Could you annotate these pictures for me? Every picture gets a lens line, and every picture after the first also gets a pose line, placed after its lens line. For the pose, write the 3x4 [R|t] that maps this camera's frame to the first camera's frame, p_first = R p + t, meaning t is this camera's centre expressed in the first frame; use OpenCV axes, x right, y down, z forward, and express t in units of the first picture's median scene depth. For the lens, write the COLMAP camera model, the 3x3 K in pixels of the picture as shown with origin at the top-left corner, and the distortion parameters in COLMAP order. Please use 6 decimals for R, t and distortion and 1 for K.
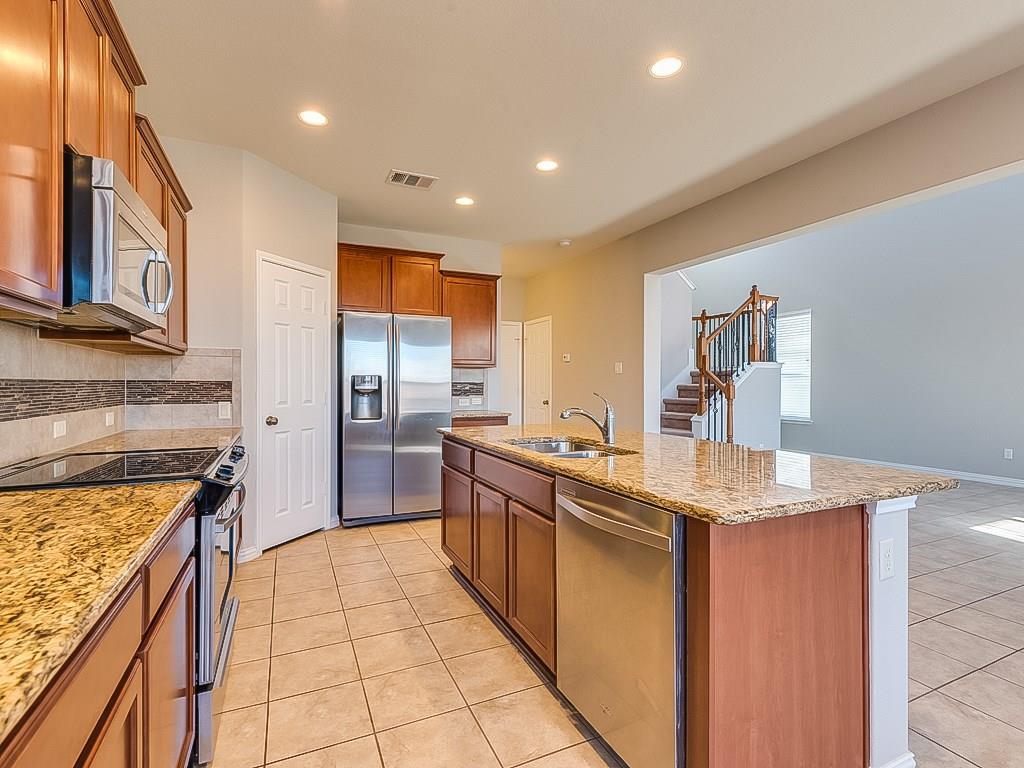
lens RADIAL K [[498.6, 0, 512.0], [0, 498.6, 380.9], [0, 0, 1]] dist [0.003949, -0.001132]
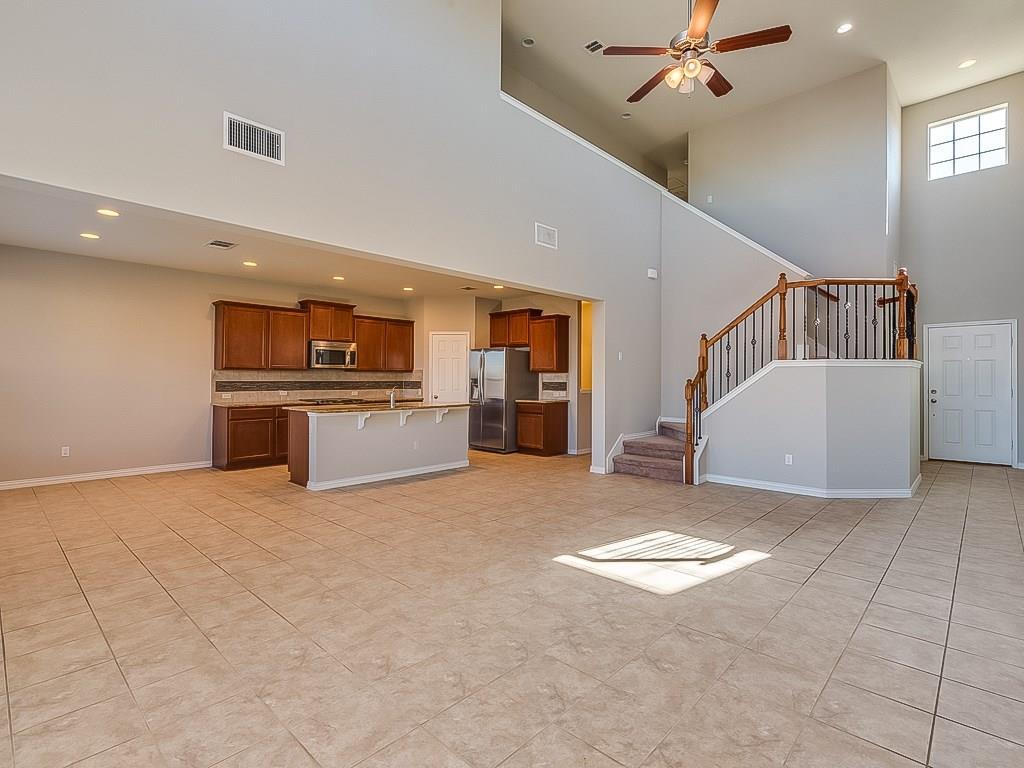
lens RADIAL K [[498.6, 0, 520.3], [0, 498.6, 373.7], [0, 0, 1]] dist [0.003949, -0.001132]
pose [[0.382872, -0.012302, -0.923720, 2.101388], [0.002613, 0.999922, -0.012234, -0.005820], [0.923798, 0.002271, 0.382874, 0.429970]]
